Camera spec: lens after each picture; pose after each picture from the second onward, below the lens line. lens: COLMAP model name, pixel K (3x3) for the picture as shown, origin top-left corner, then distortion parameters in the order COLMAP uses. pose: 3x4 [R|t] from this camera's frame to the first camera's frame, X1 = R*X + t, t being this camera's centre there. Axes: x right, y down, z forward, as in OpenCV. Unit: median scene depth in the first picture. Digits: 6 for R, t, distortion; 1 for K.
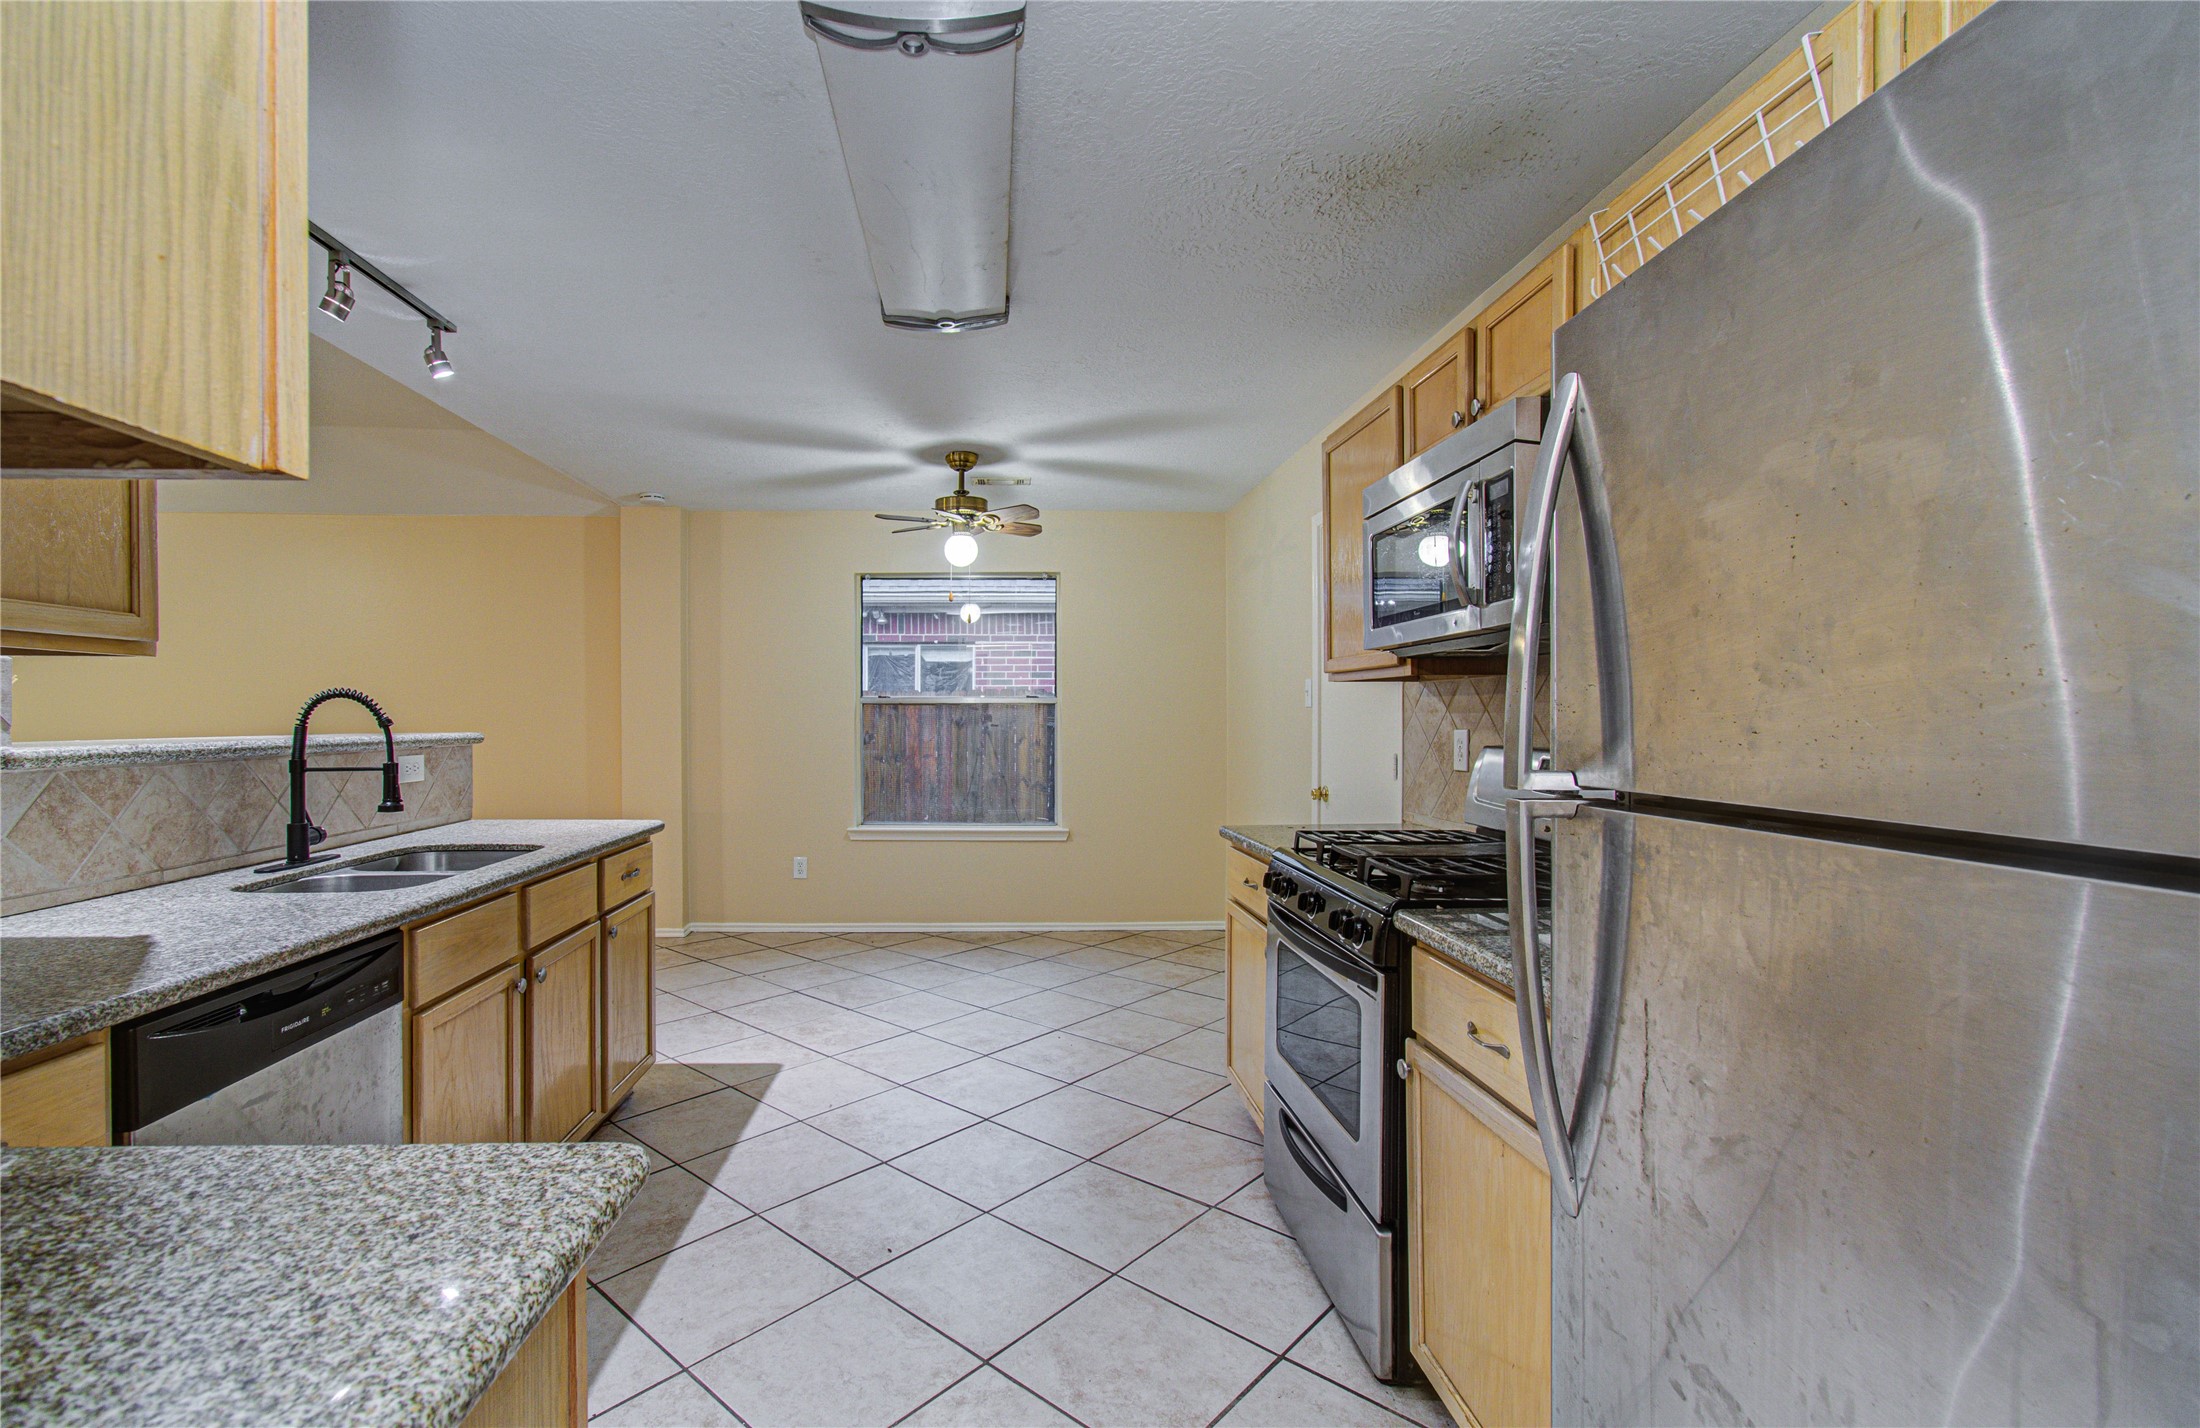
lens RADIAL K [[953.4, 0, 1053.7], [0, 953.4, 716.1], [0, 0, 1]] dist [0.001800, -0.000494]
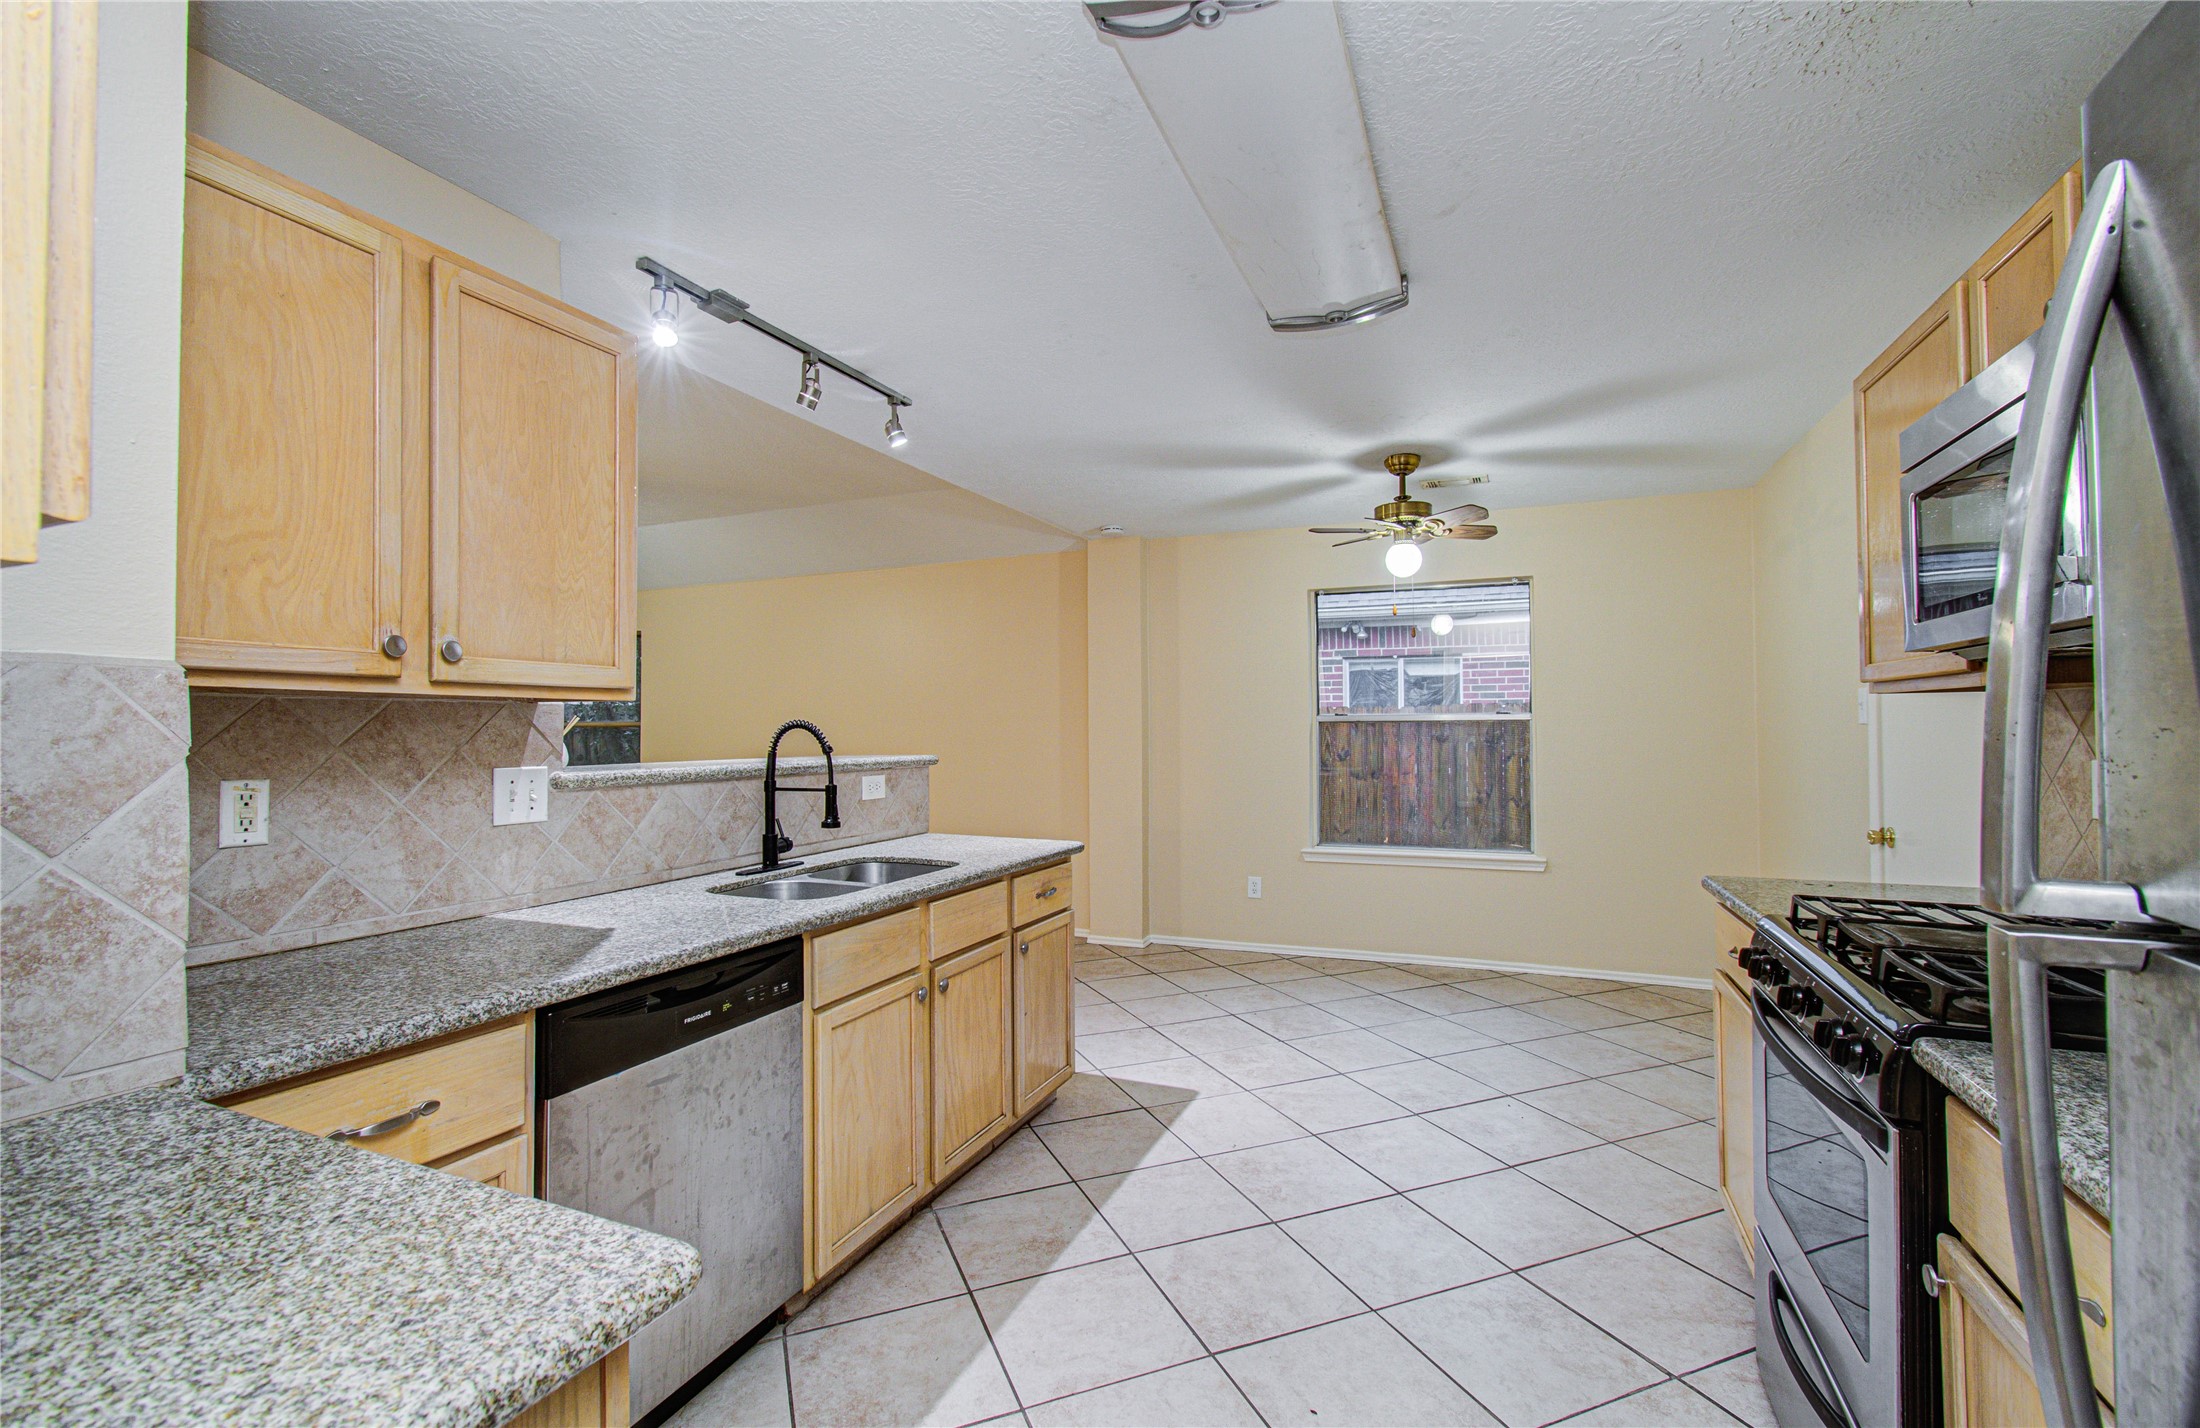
lens RADIAL K [[953.4, 0, 1104.8], [0, 953.4, 708.3], [0, 0, 1]] dist [0.001800, -0.000494]
pose [[0.906499, -0.014810, -0.421948, 0.081174], [0.003977, 0.999640, -0.026543, -0.010045], [0.422189, 0.022383, 0.906231, 0.086267]]
